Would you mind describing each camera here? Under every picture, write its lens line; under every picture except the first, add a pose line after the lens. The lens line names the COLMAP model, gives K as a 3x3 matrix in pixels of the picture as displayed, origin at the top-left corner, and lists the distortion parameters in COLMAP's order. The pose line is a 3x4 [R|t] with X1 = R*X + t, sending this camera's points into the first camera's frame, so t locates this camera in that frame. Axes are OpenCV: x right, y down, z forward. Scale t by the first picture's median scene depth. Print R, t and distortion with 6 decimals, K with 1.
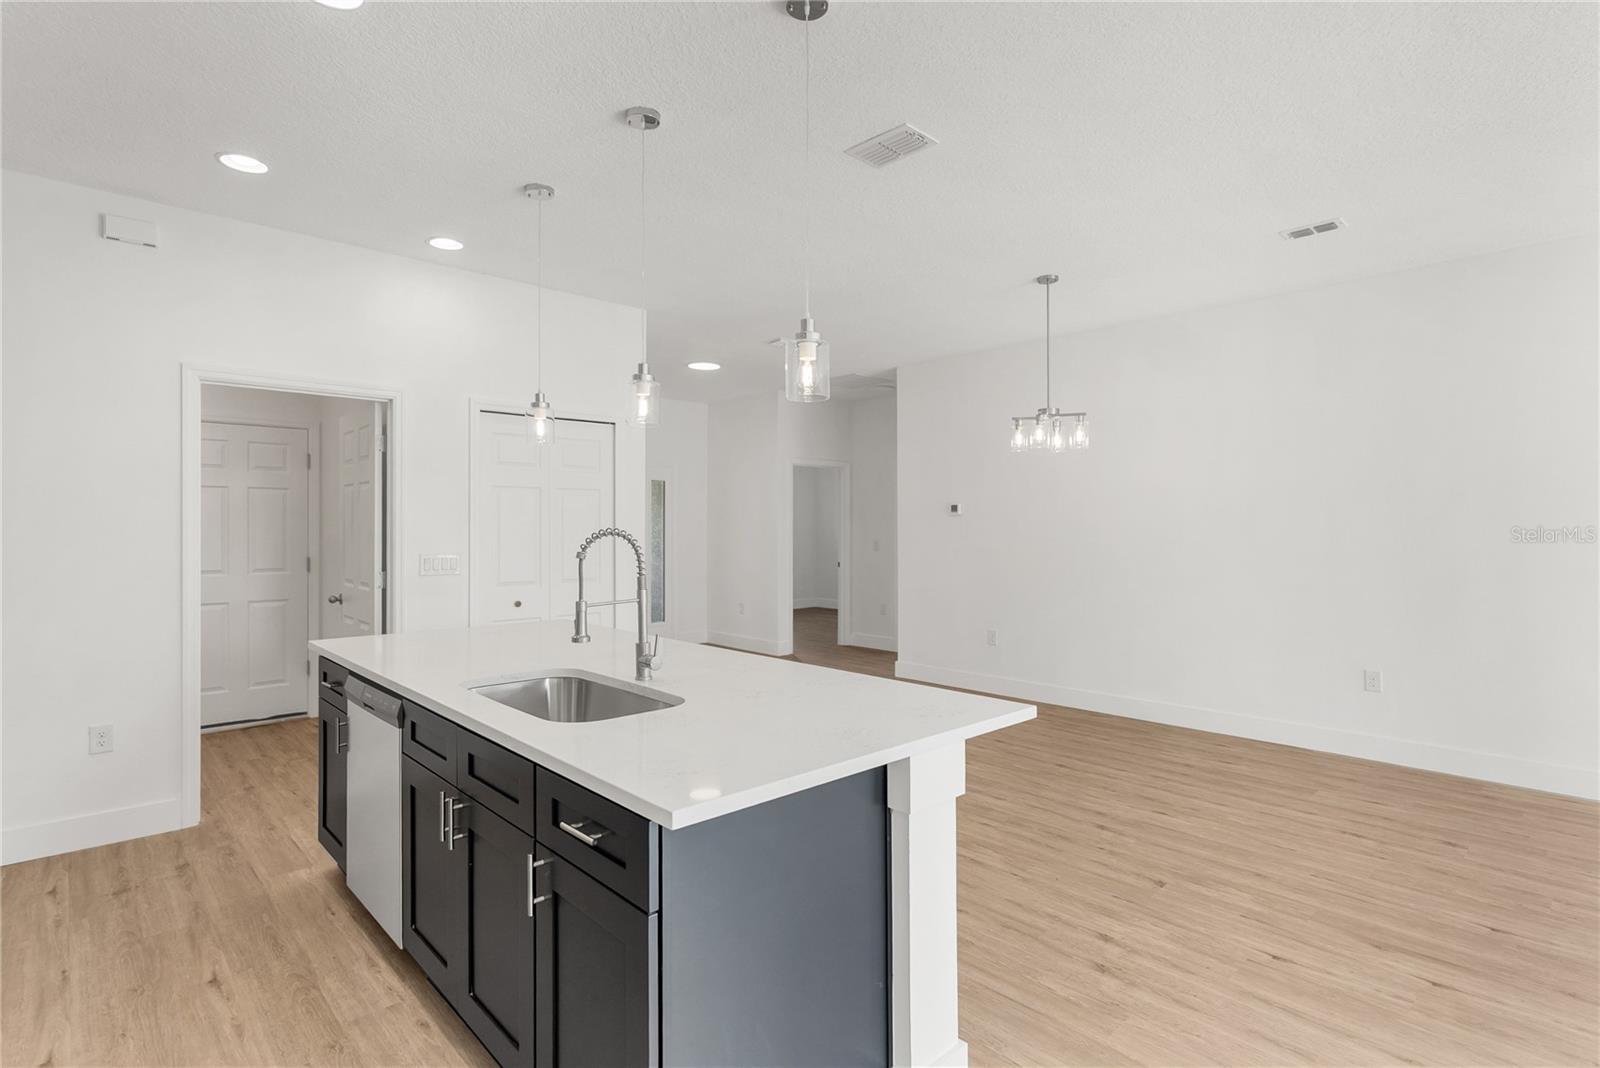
lens RADIAL K [[781.2, 0, 800.0], [0, 781.2, 522.7], [0, 0, 1]] dist [-0.002365, -0.000166]
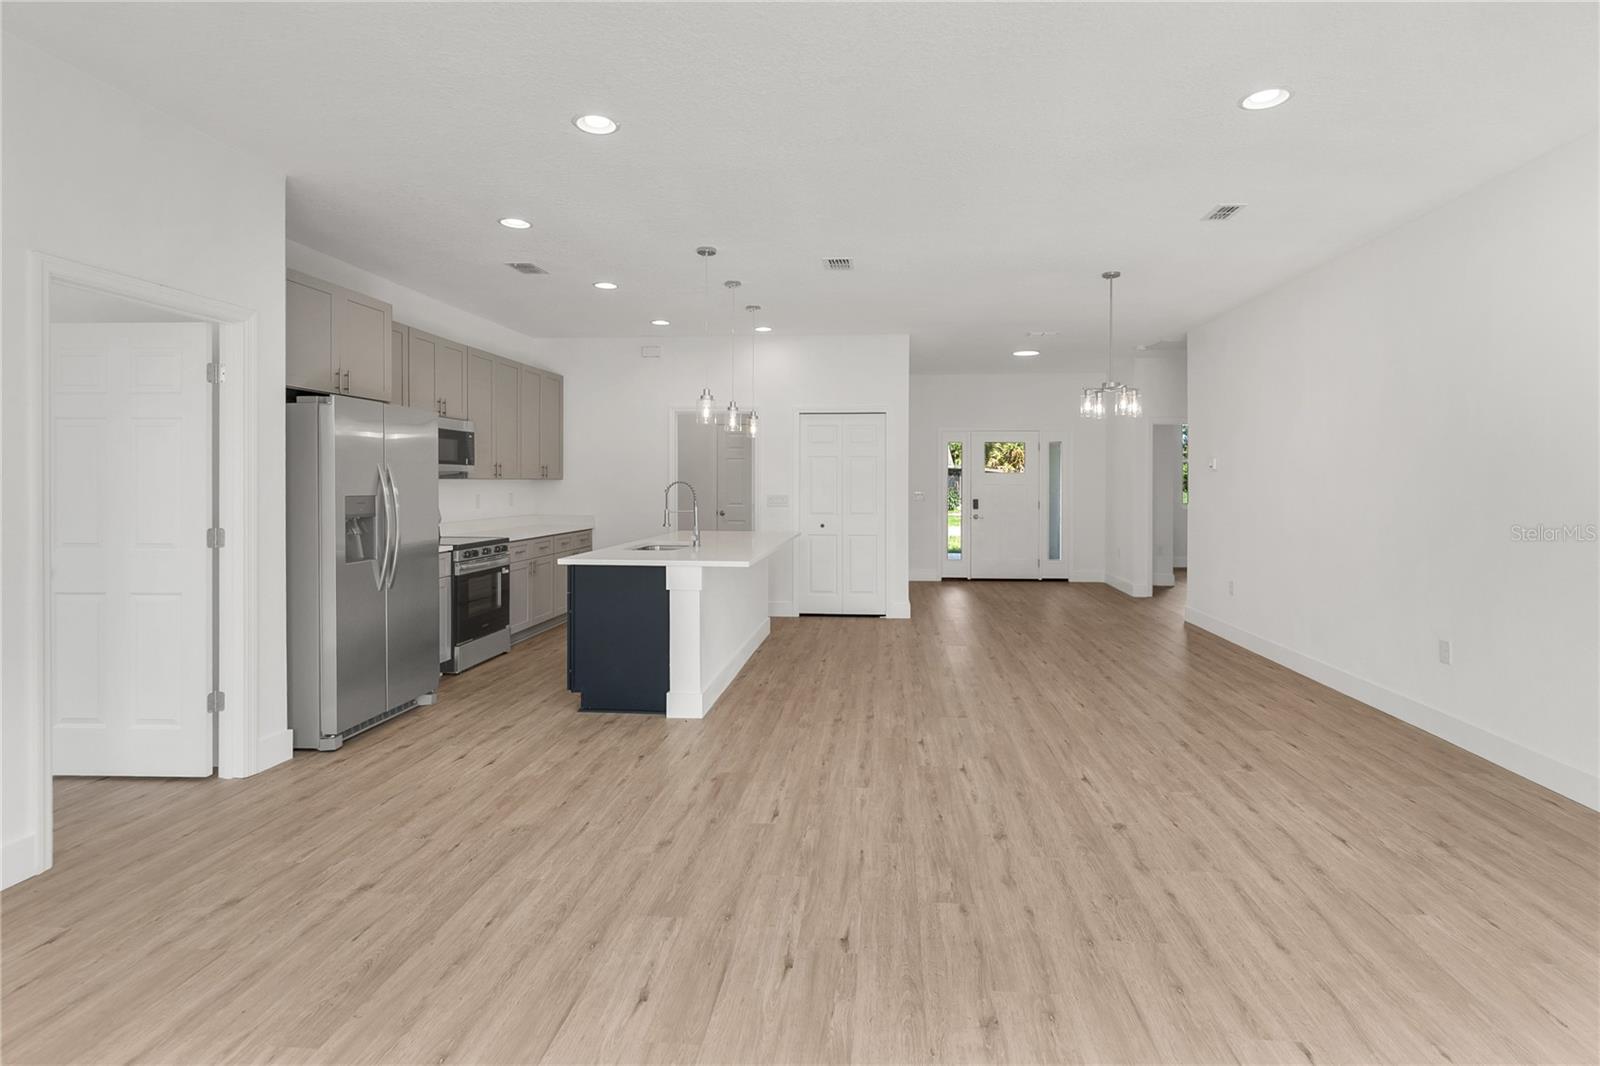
lens RADIAL K [[790.9, 0, 828.1], [0, 790.9, 478.3], [0, 0, 1]] dist [0.000128, -0.000617]
pose [[0.673389, -0.000261, -0.739288, 1.240140], [0.001675, 0.999998, 0.001172, -0.000644], [0.739286, -0.002028, 0.673388, -0.192683]]
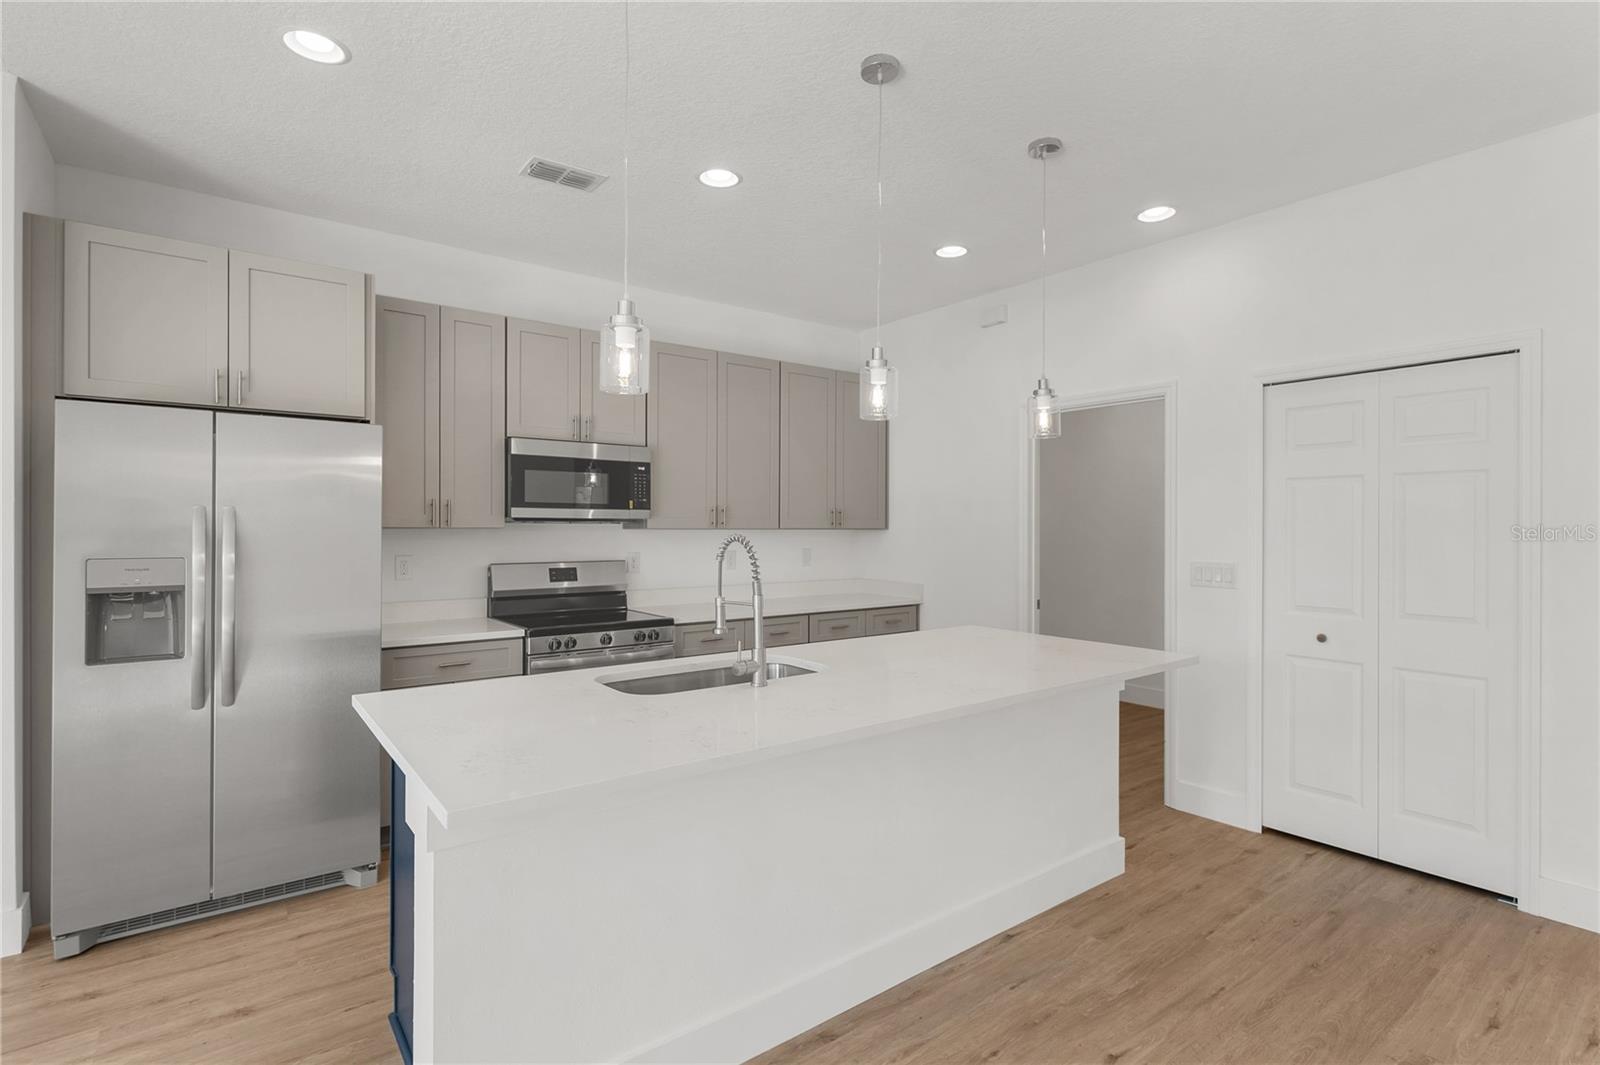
lens RADIAL K [[770.3, 0, 801.0], [0, 770.3, 523.4], [0, 0, 1]] dist [-0.001100, -0.000459]
pose [[-0.101535, -0.002890, -0.994828, 0.544349], [0.003570, 0.999988, -0.003269, -0.002681], [0.994826, -0.003884, -0.101524, 0.805823]]
